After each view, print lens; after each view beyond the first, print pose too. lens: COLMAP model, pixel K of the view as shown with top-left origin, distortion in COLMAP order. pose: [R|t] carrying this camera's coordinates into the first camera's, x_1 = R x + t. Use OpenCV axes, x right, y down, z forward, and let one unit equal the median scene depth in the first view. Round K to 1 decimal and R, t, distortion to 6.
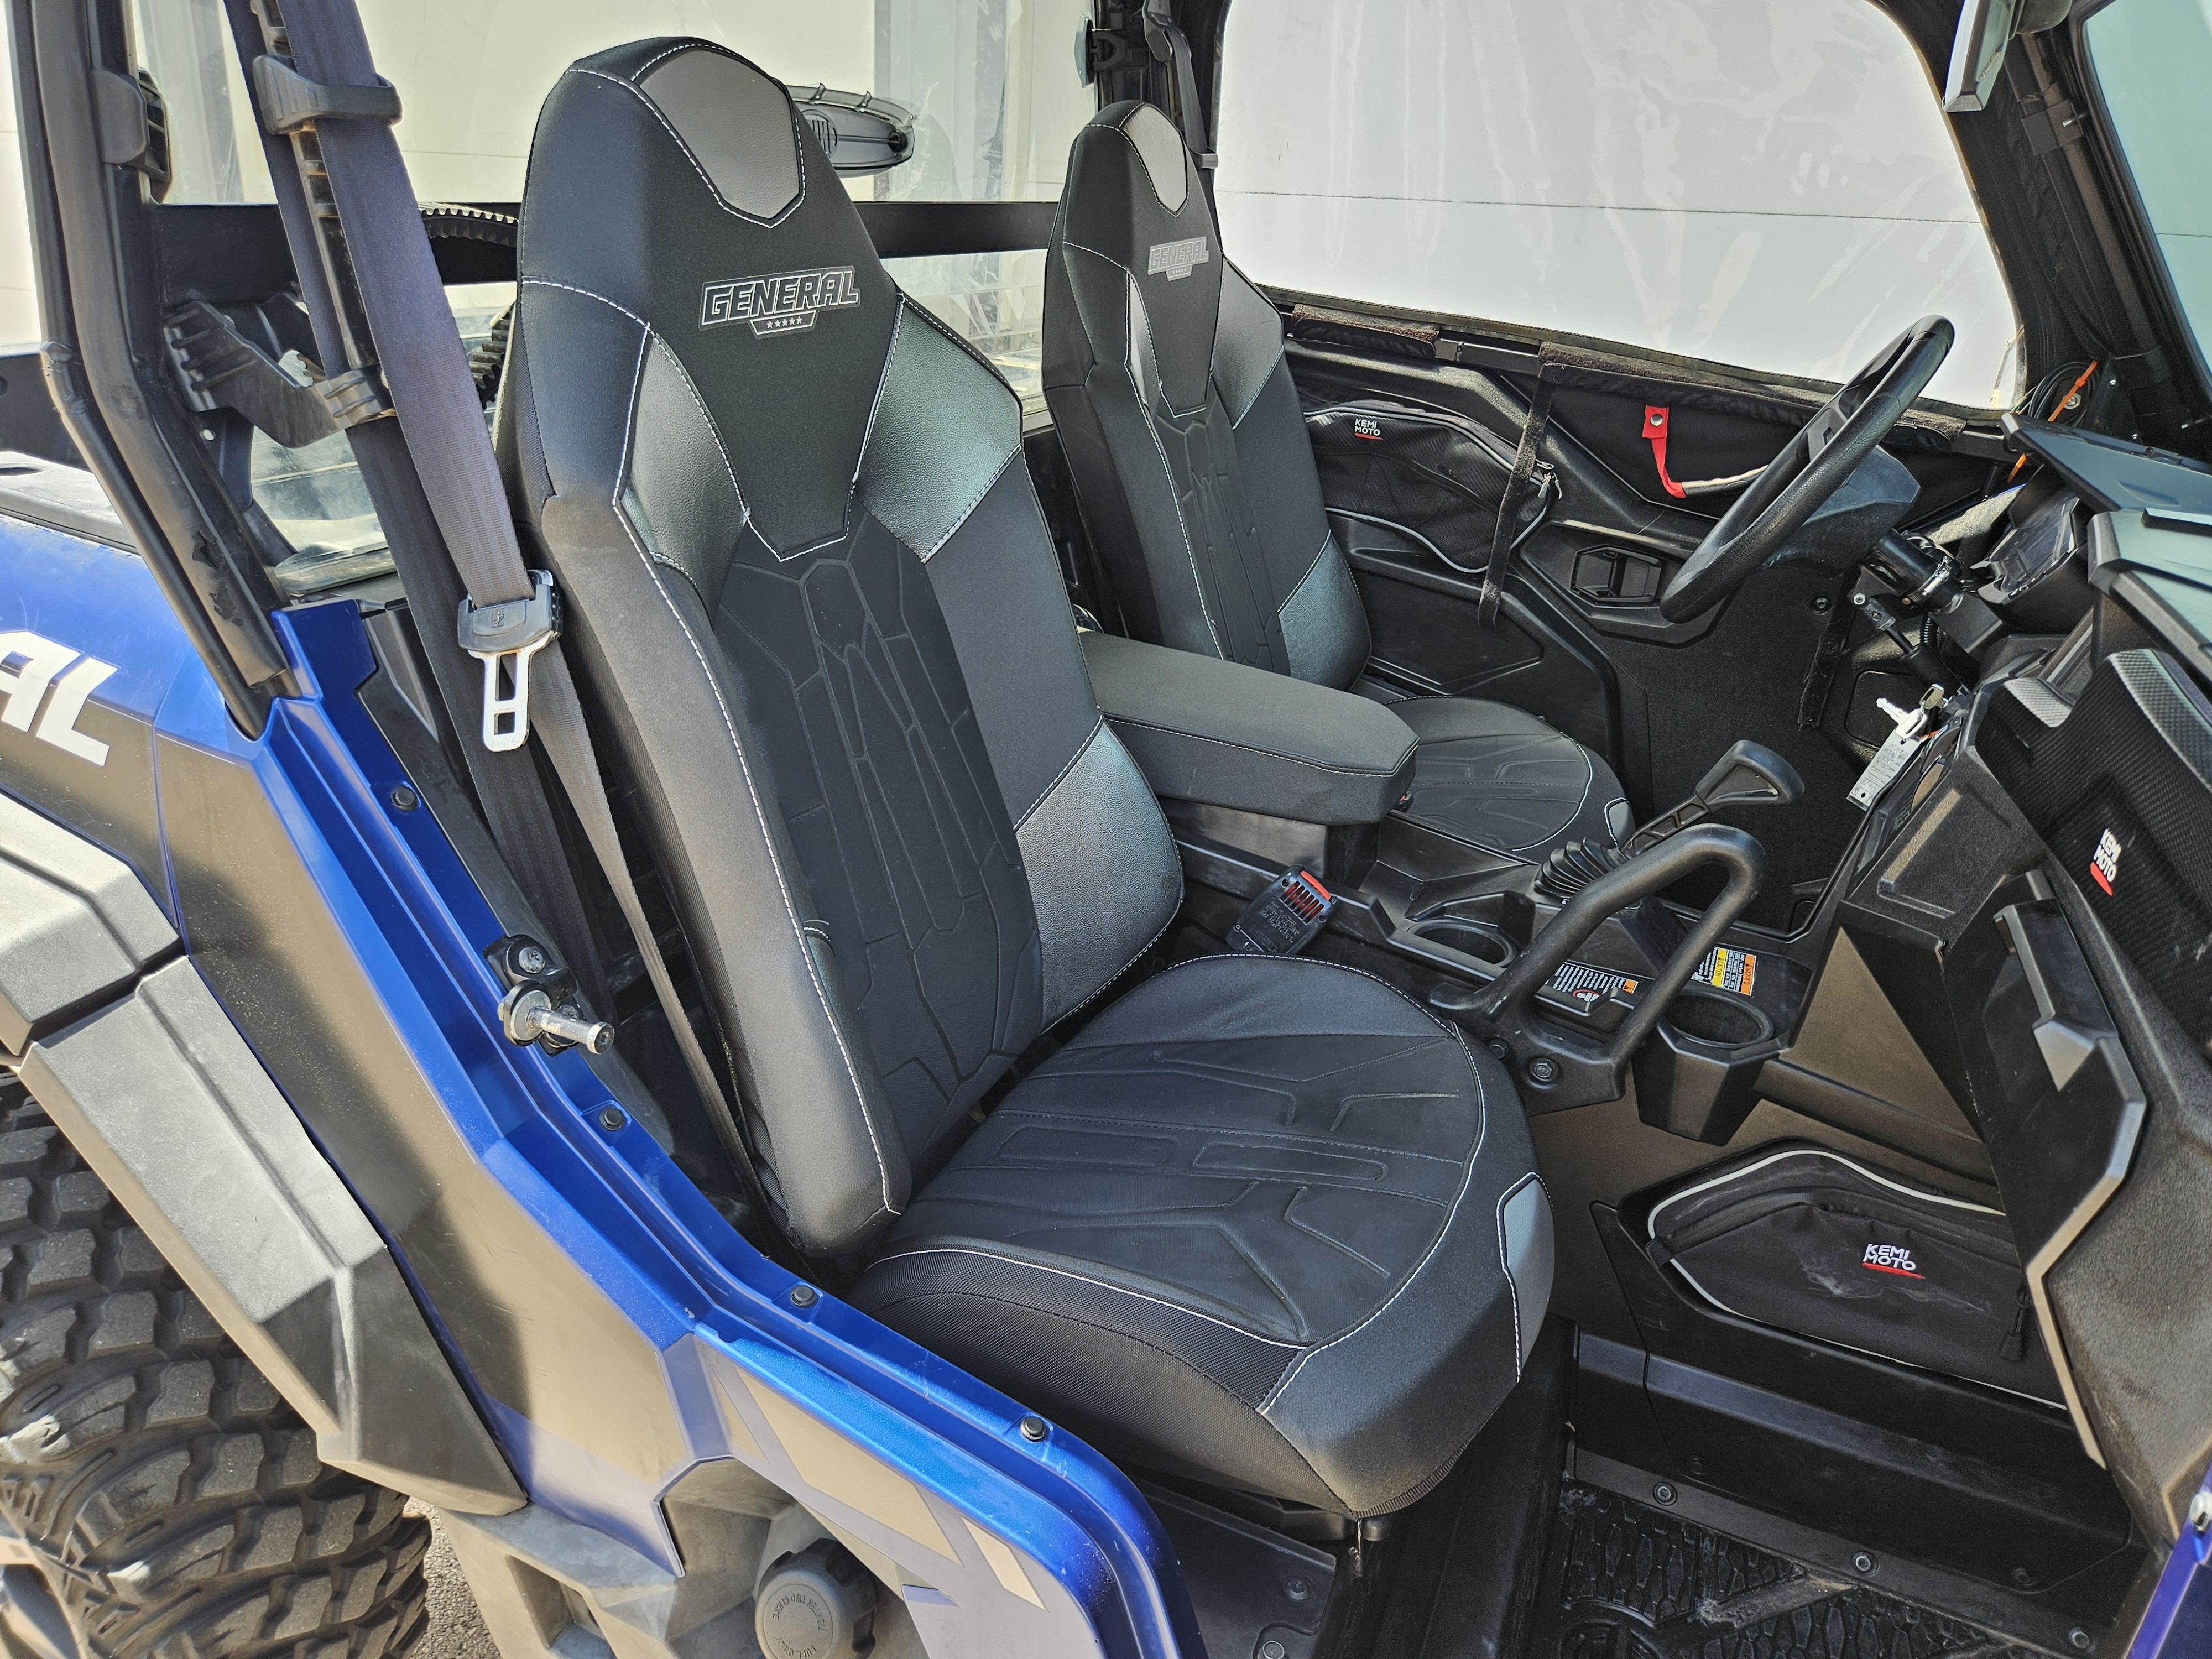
lens RADIAL K [[1477.2, 0, 1055.9], [0, 1477.2, 848.2], [0, 0, 1]] dist [0.045661, -0.037509]
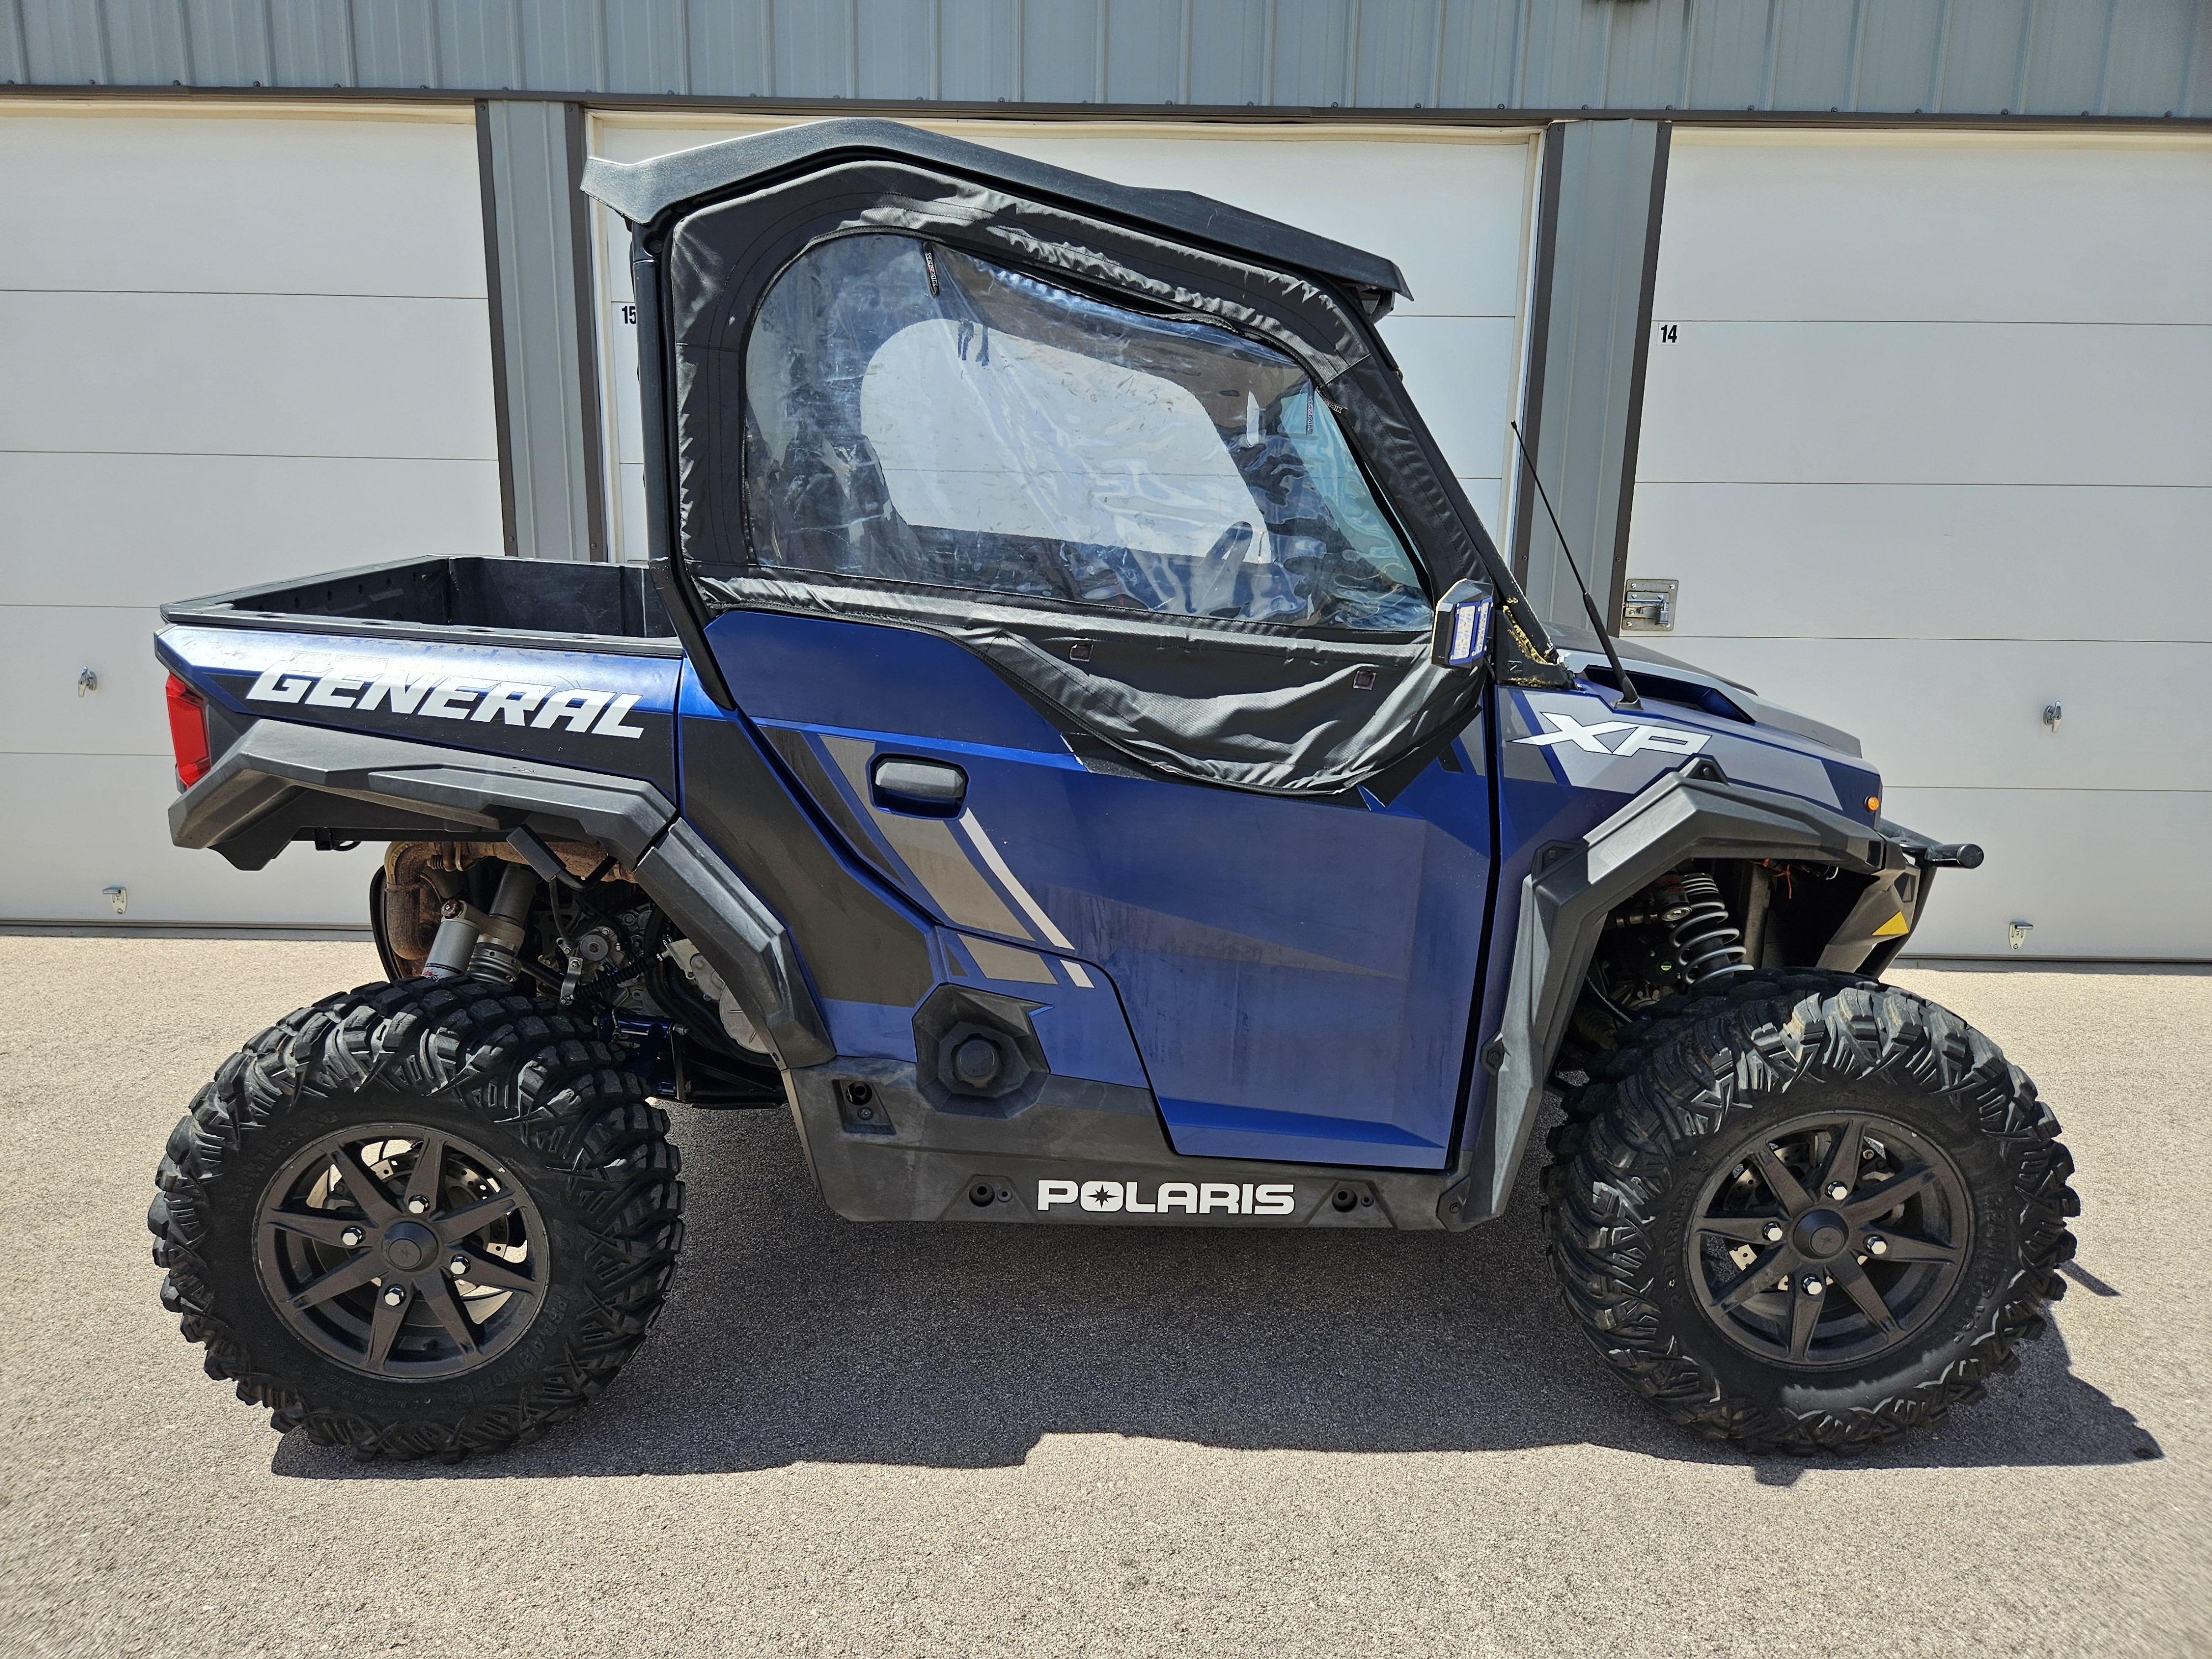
lens RADIAL K [[1477.2, 0, 1055.9], [0, 1477.2, 848.2], [0, 0, 1]] dist [0.045661, -0.037509]
pose [[0.903807, -0.129401, 0.407907, -1.003922], [0.186987, 0.976795, -0.104439, 0.467177], [-0.384927, 0.170666, 0.907030, -1.285207]]
